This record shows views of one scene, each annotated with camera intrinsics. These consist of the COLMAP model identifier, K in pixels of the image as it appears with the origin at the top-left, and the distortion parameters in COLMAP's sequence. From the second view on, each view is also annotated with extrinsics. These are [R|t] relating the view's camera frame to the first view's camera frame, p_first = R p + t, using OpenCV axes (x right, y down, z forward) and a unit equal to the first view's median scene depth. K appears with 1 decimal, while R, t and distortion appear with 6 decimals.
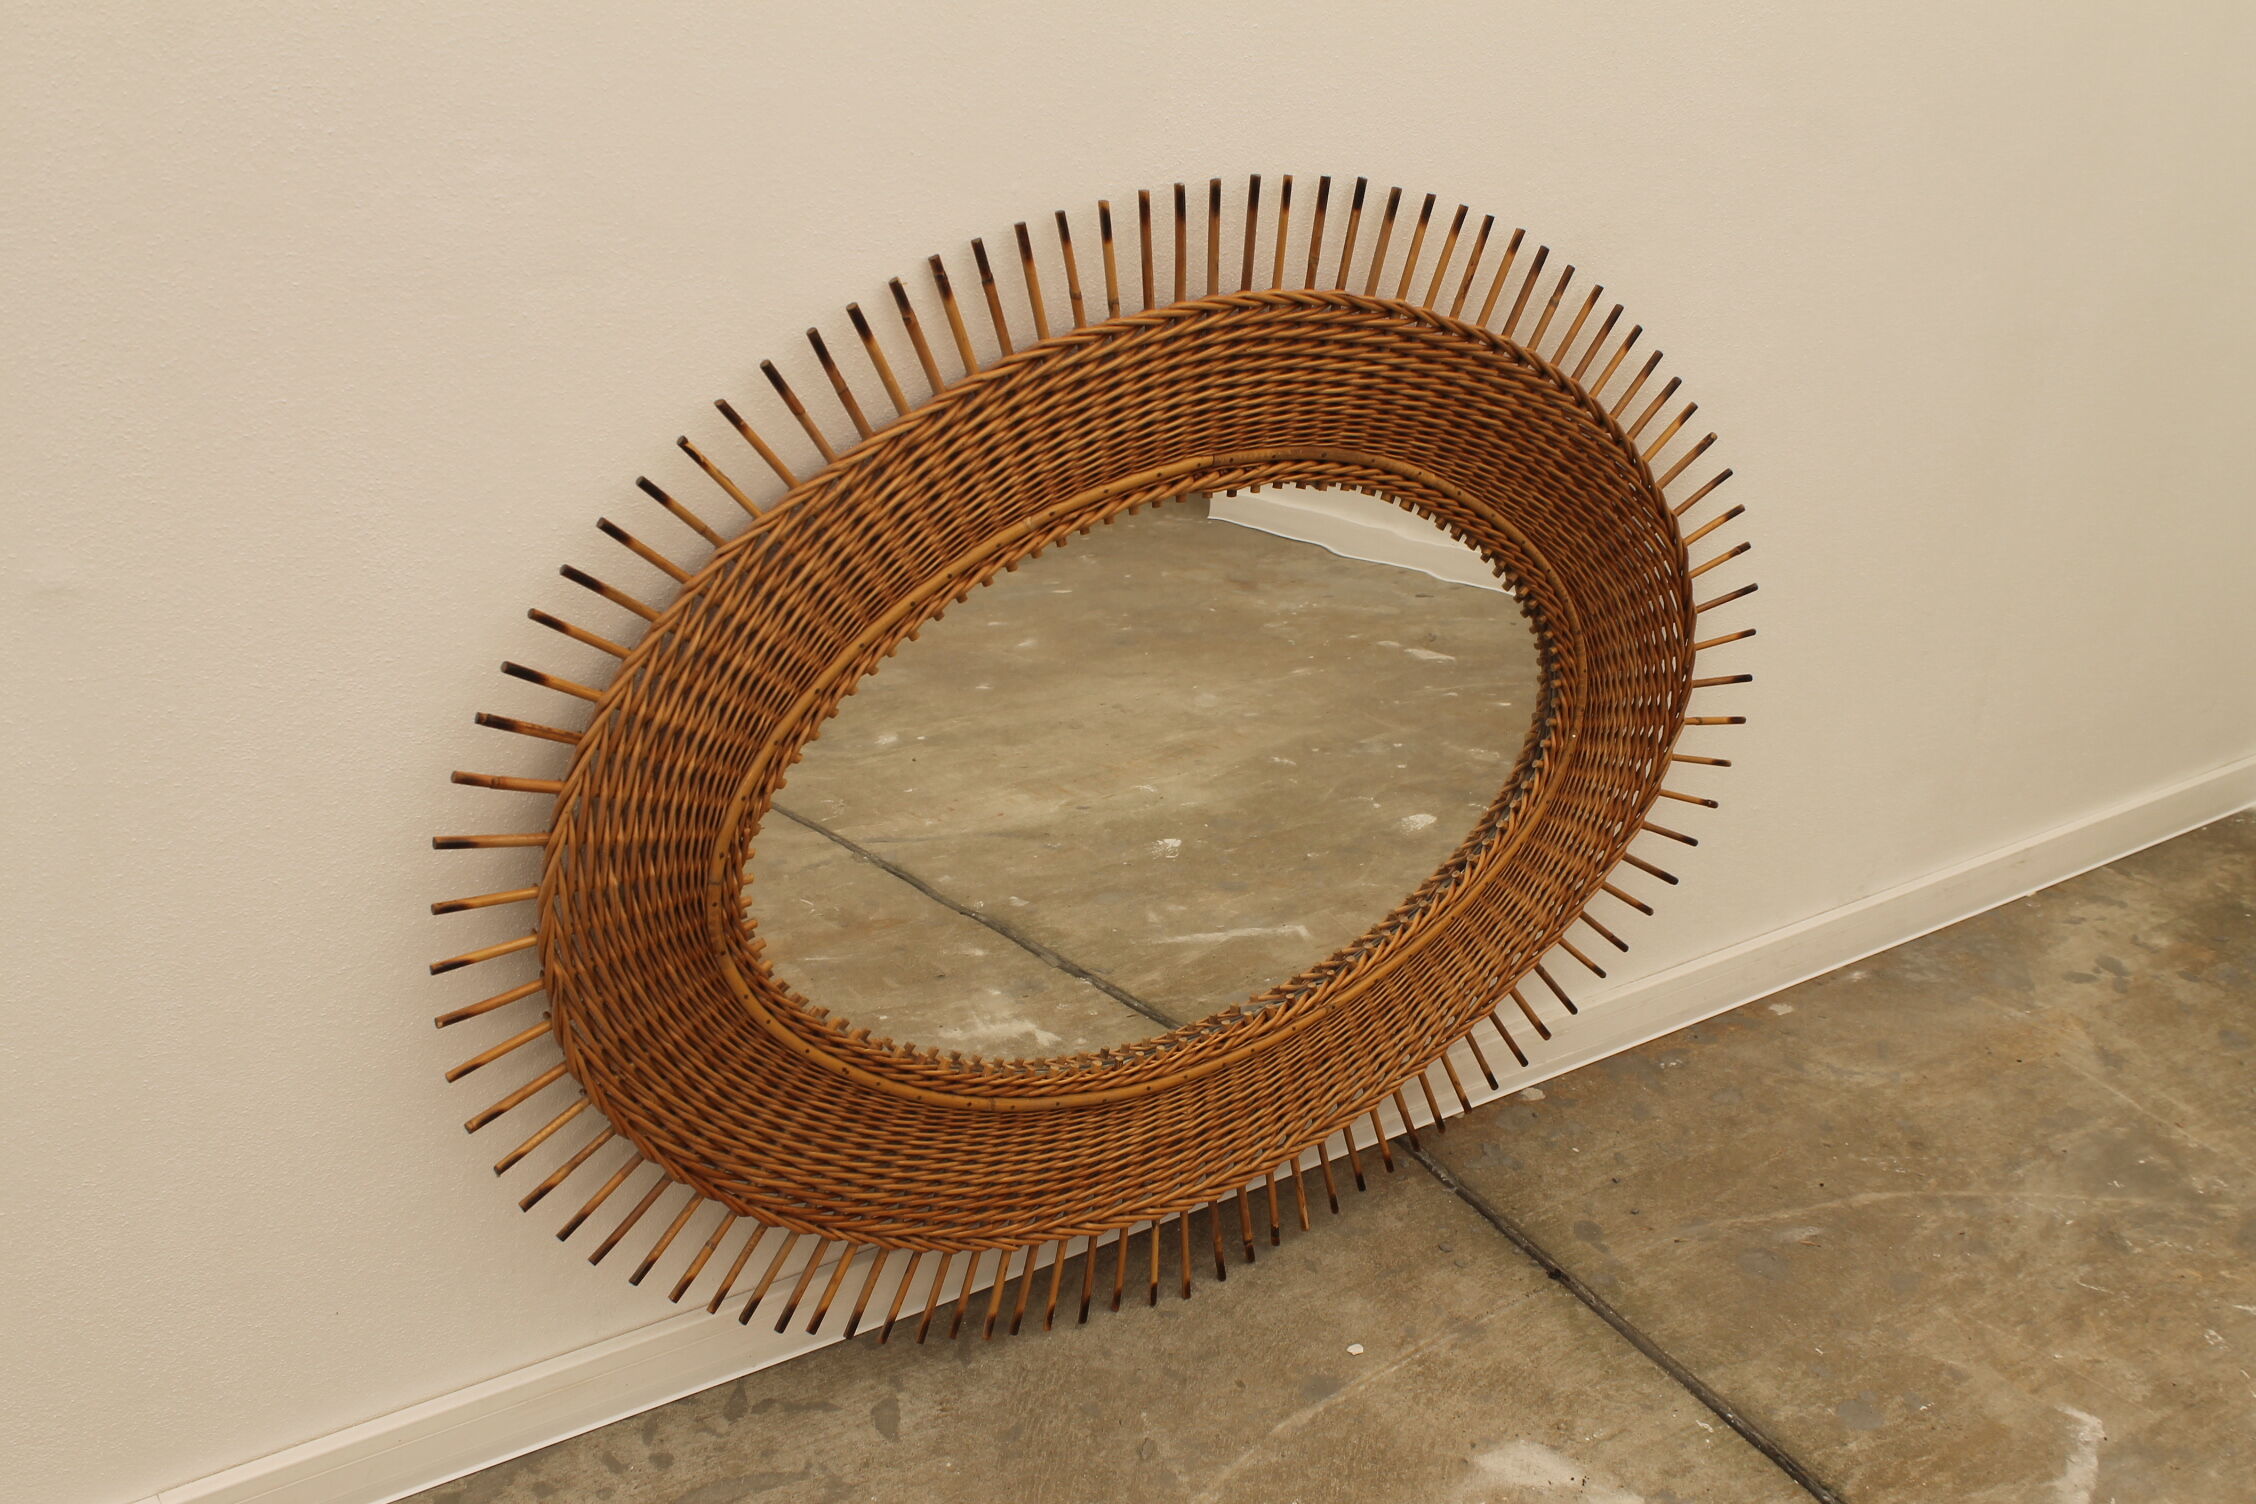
lens RADIAL K [[2263.5, 0, 1131.8], [0, 2263.5, 753.3], [0, 0, 1]] dist [-0.111815, 0.000000]
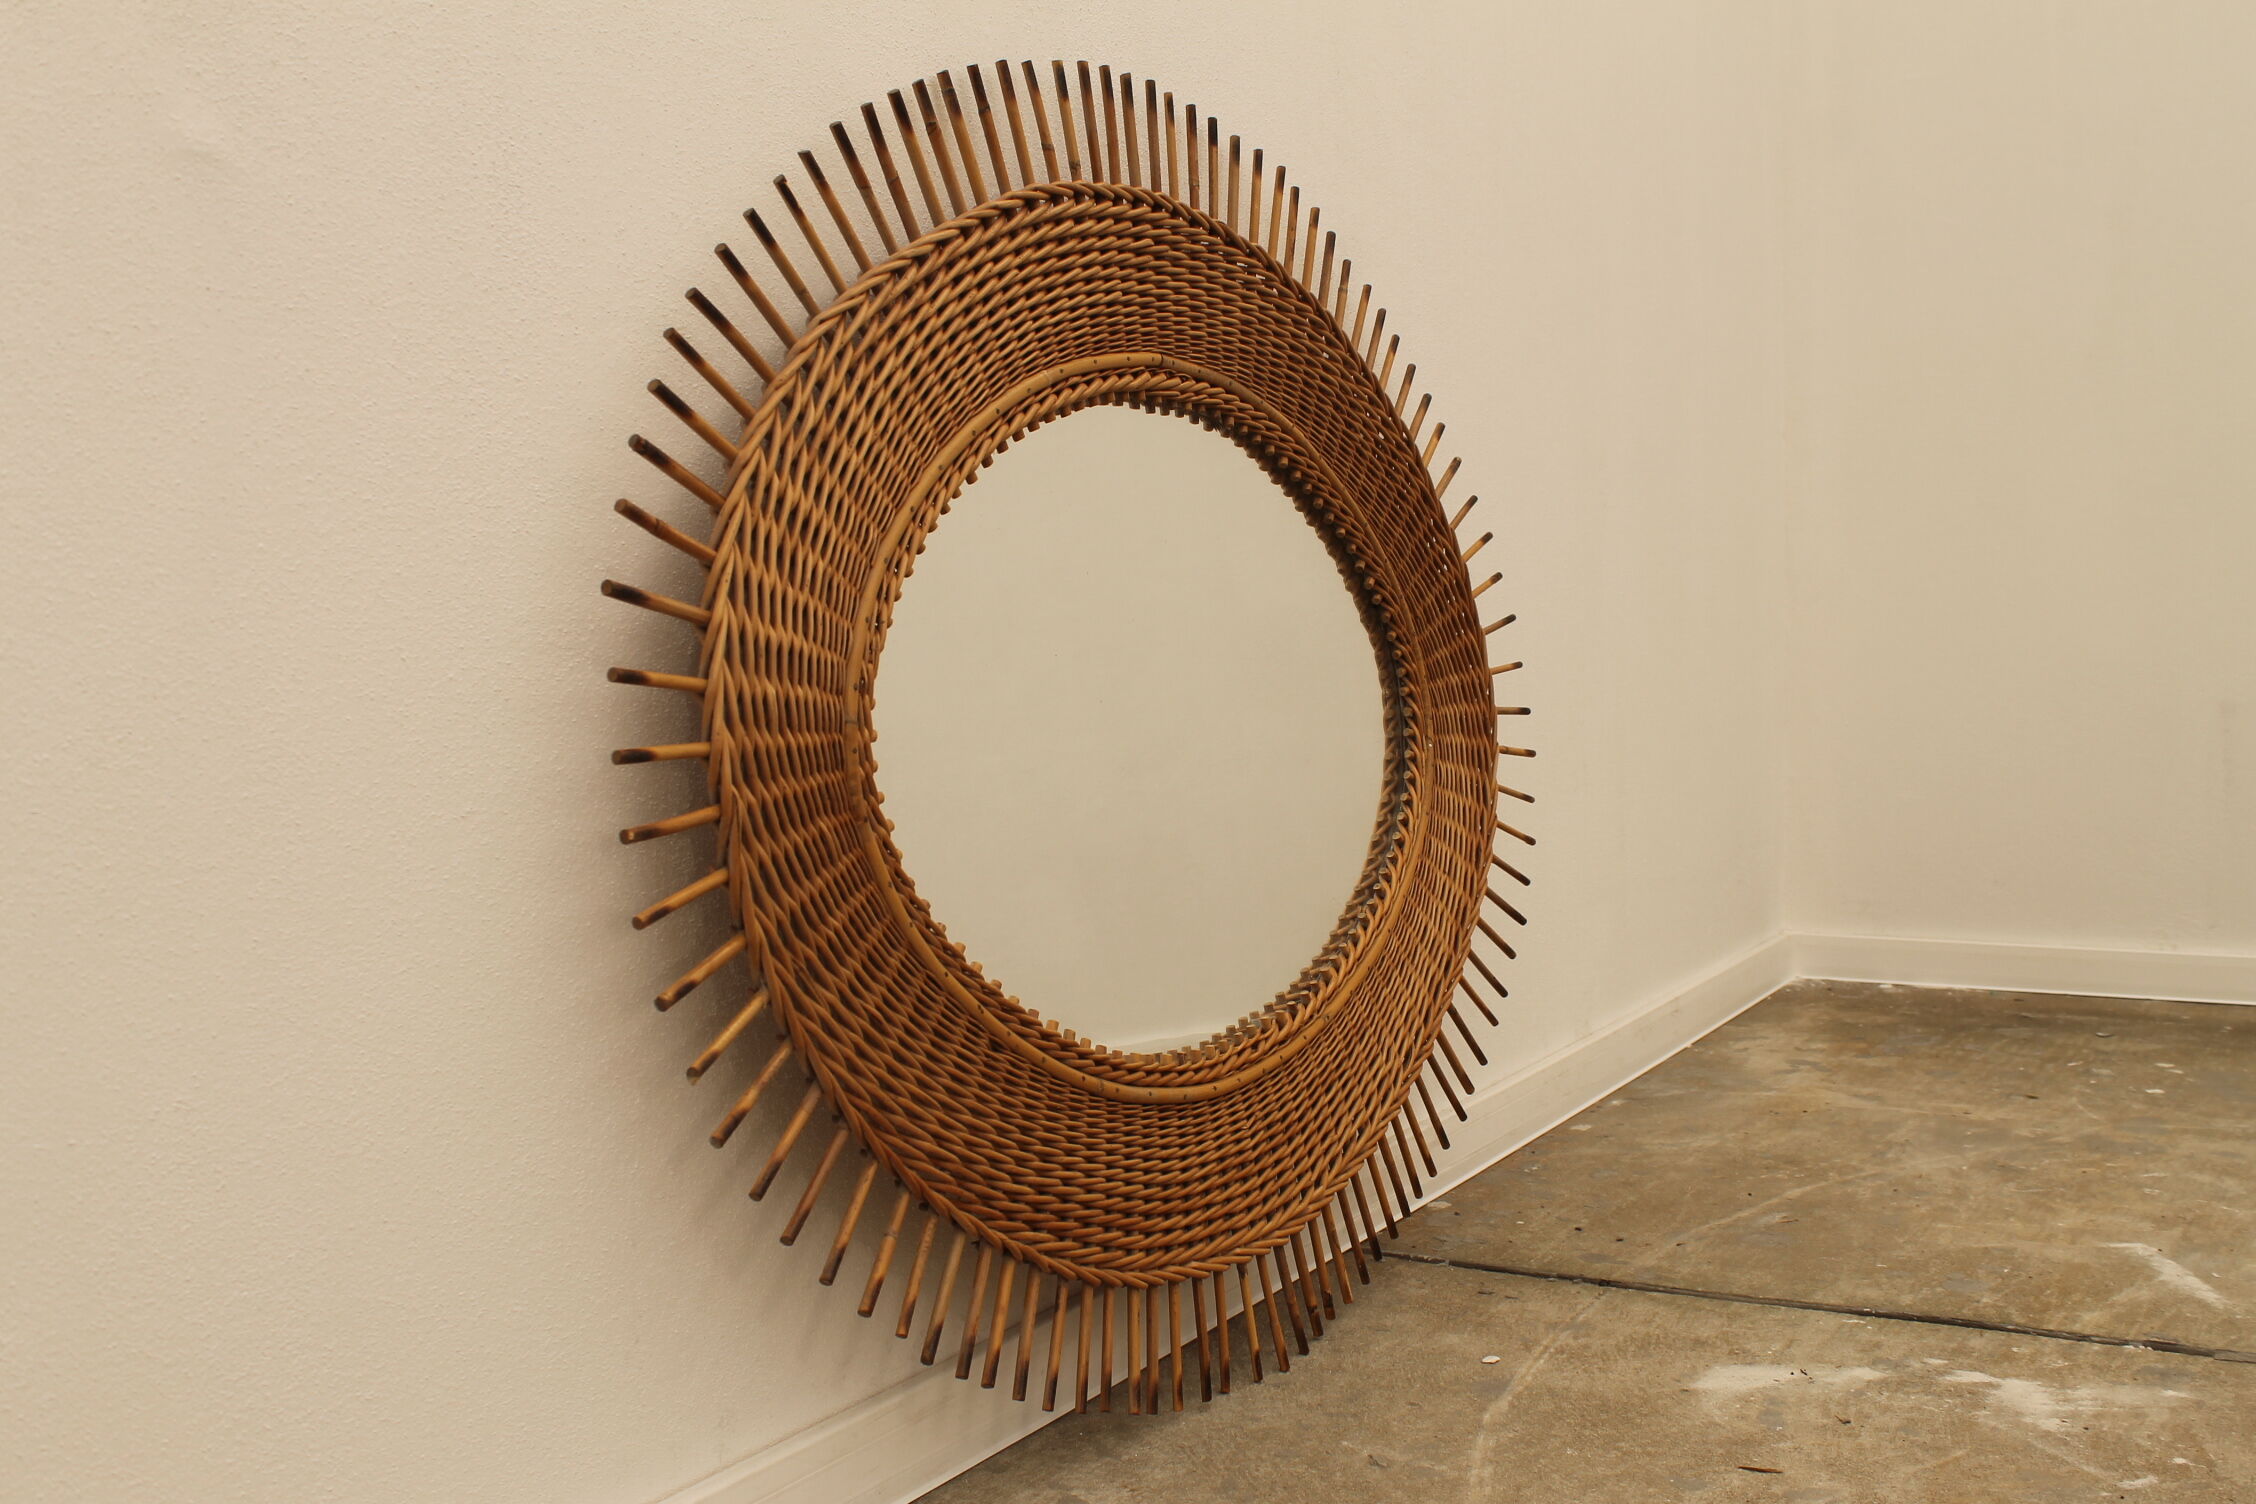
lens RADIAL K [[2263.5, 0, 1128.3], [0, 2263.5, 746.2], [0, 0, 1]] dist [-0.111815, 0.000000]
pose [[0.900177, -0.131563, 0.415177, -0.371341], [0.280265, 0.904664, -0.320990, 0.304072], [-0.333365, 0.405308, 0.851230, 0.225465]]
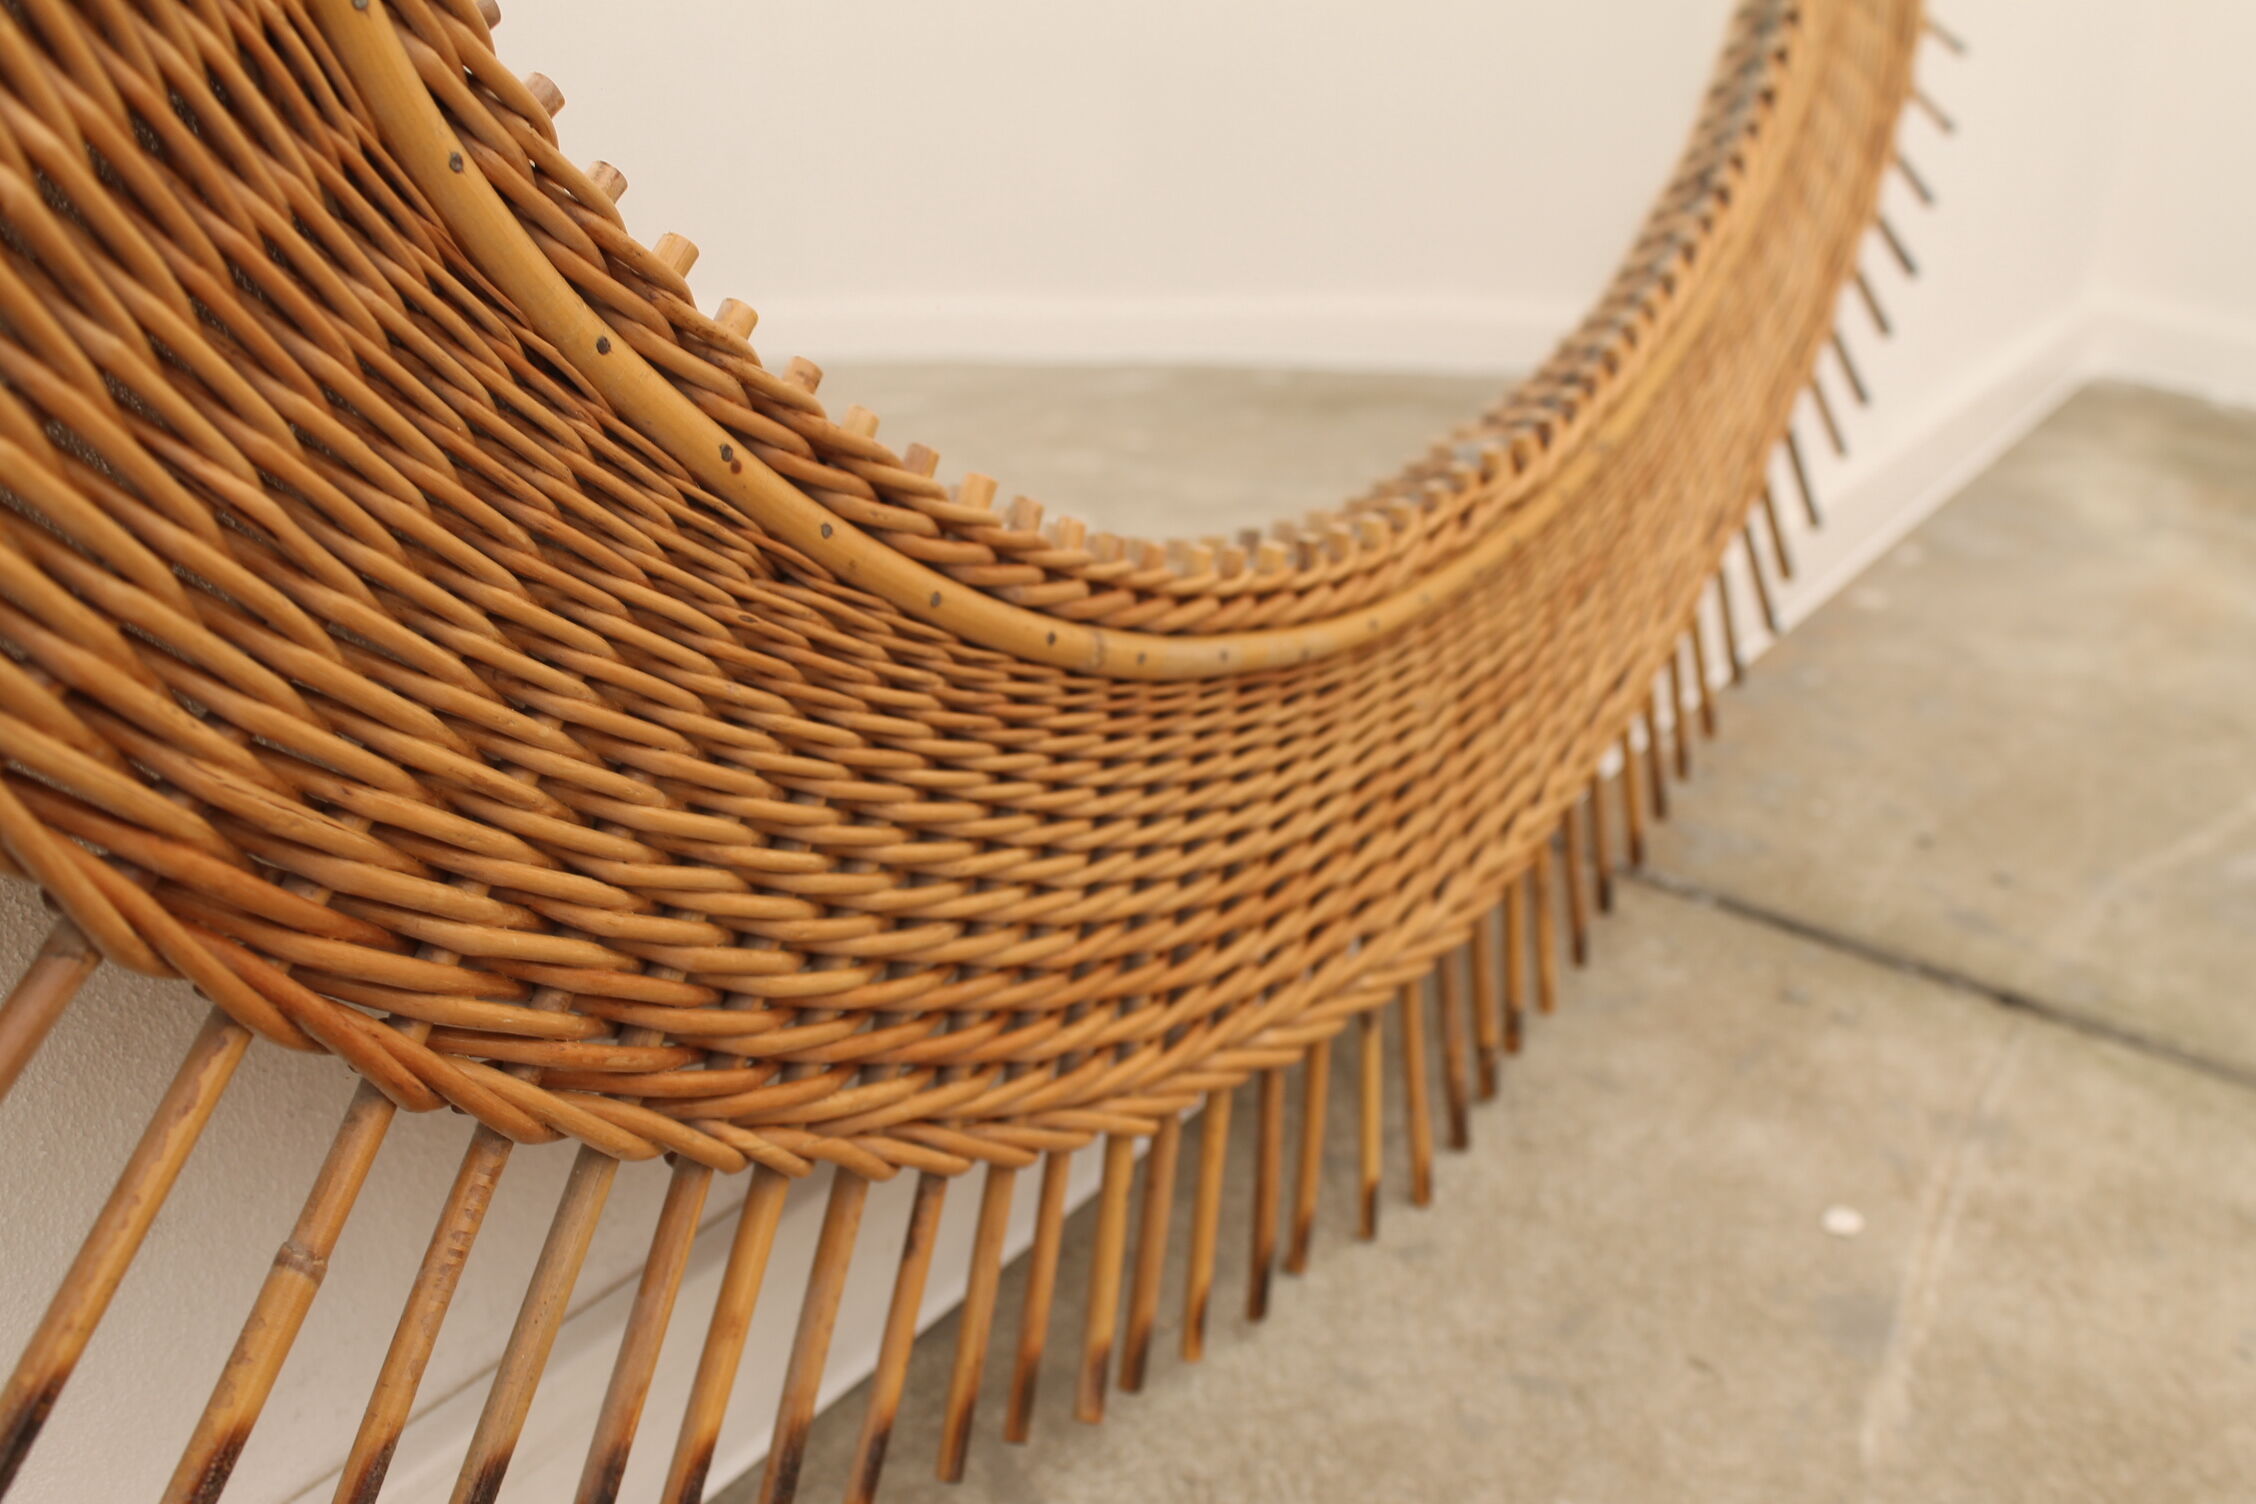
lens RADIAL K [[2263.5, 0, 1144.4], [0, 2263.5, 750.5], [0, 0, 1]] dist [-0.111815, 0.000000]
pose [[0.919772, -0.152151, 0.361758, -0.164722], [0.161668, 0.986837, 0.004009, 0.164052], [-0.357606, 0.054797, 0.932264, 0.686578]]
